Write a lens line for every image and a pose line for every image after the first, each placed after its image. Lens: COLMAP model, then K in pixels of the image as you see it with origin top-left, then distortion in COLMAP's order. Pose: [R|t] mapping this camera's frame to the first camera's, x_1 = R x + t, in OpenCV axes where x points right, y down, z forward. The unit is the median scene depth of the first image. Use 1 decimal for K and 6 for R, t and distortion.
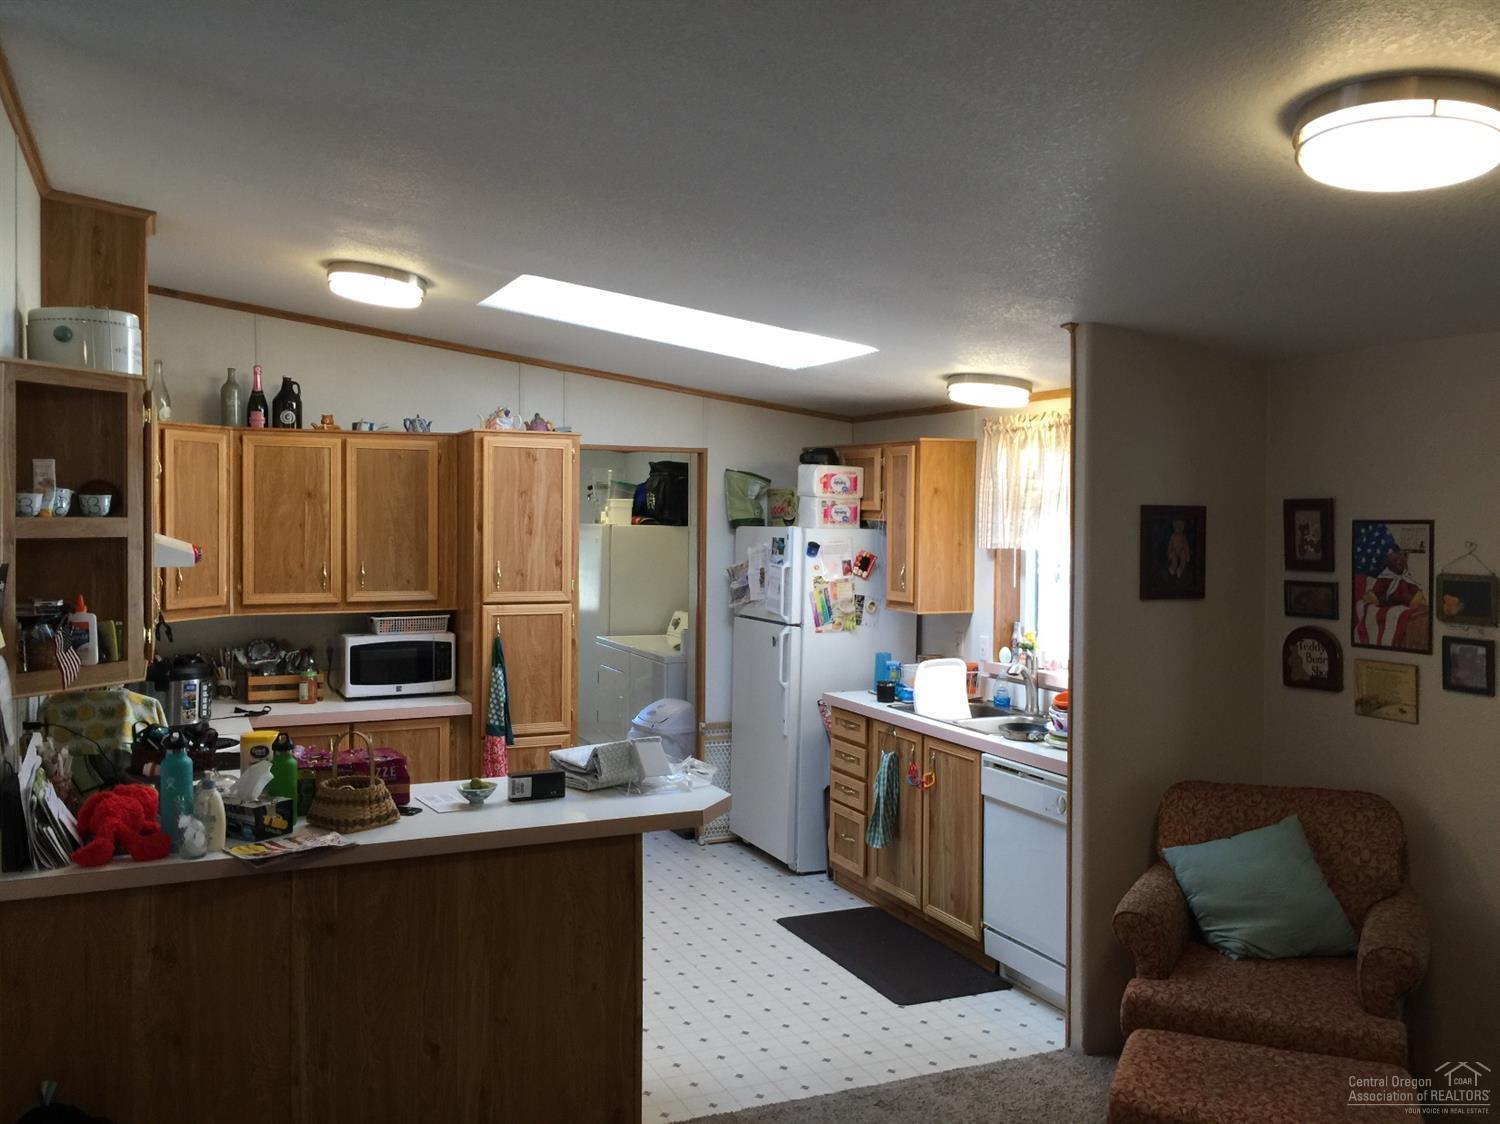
lens RADIAL K [[1254.2, 0, 749.3], [0, 1254.2, 556.3], [0, 0, 1]] dist [0.015627, -0.011072]
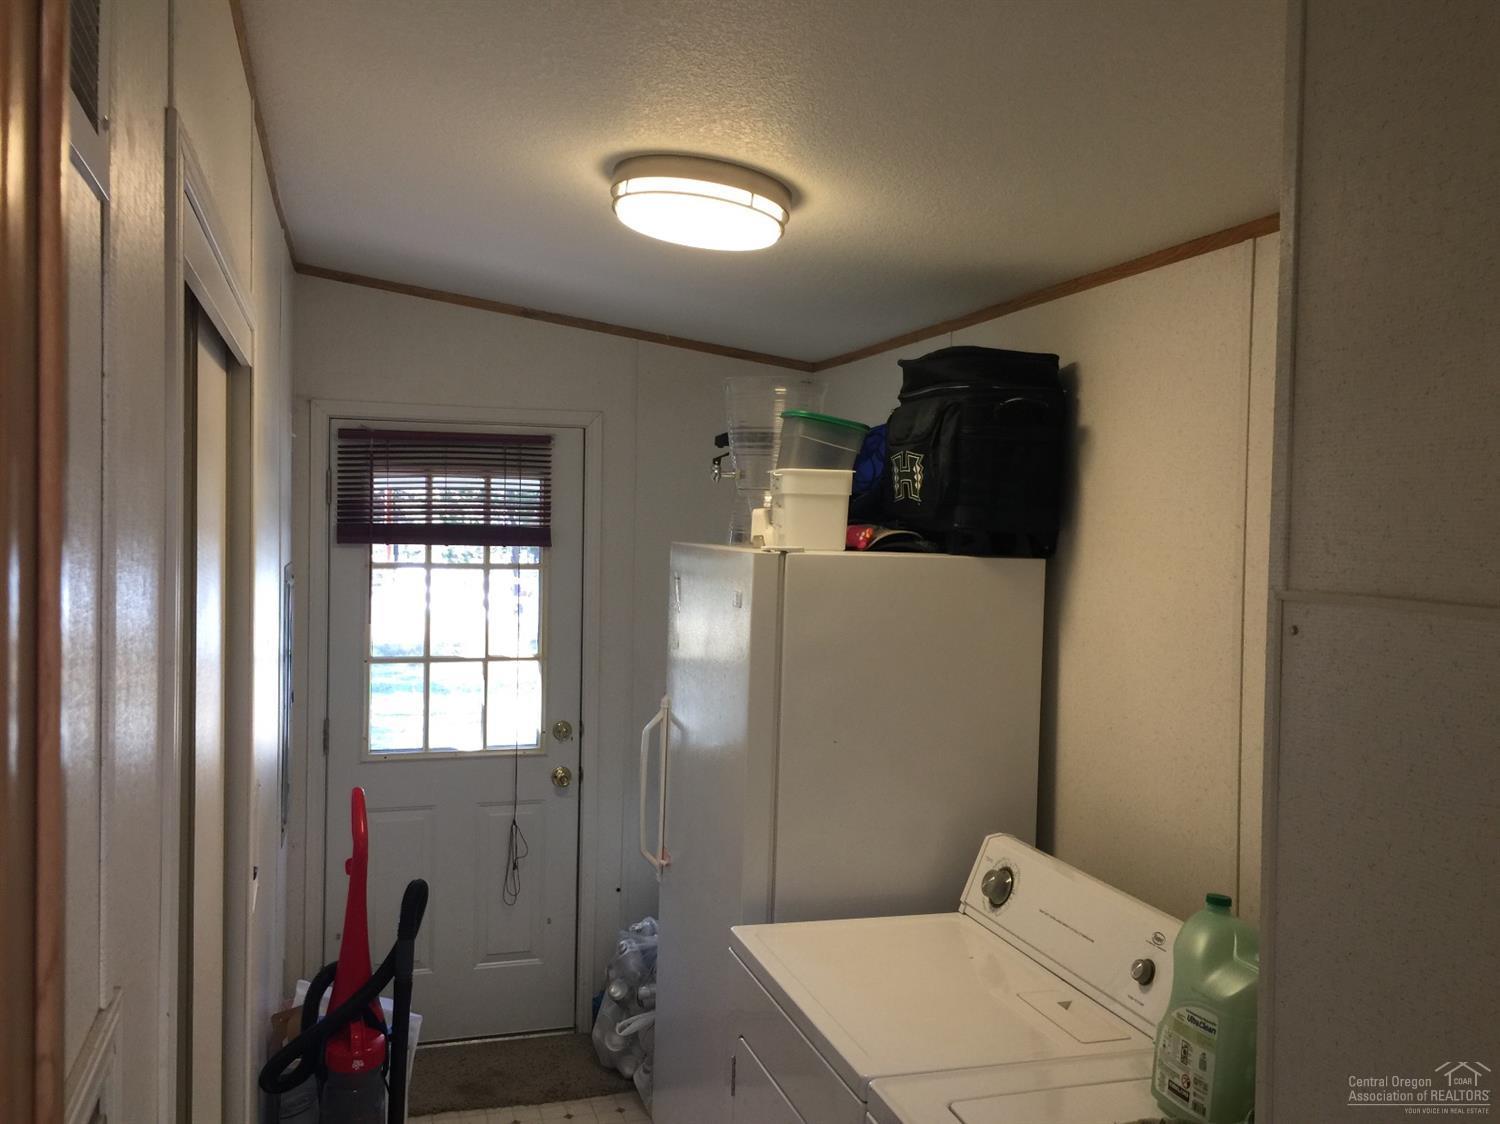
lens RADIAL K [[1254.2, 0, 748.7], [0, 1254.2, 561.2], [0, 0, 1]] dist [0.015627, -0.011072]
pose [[0.992855, 0.015014, -0.118375, -0.080560], [-0.015050, 0.999887, 0.000590, -0.022199], [0.118370, 0.001196, 0.992969, 0.679454]]
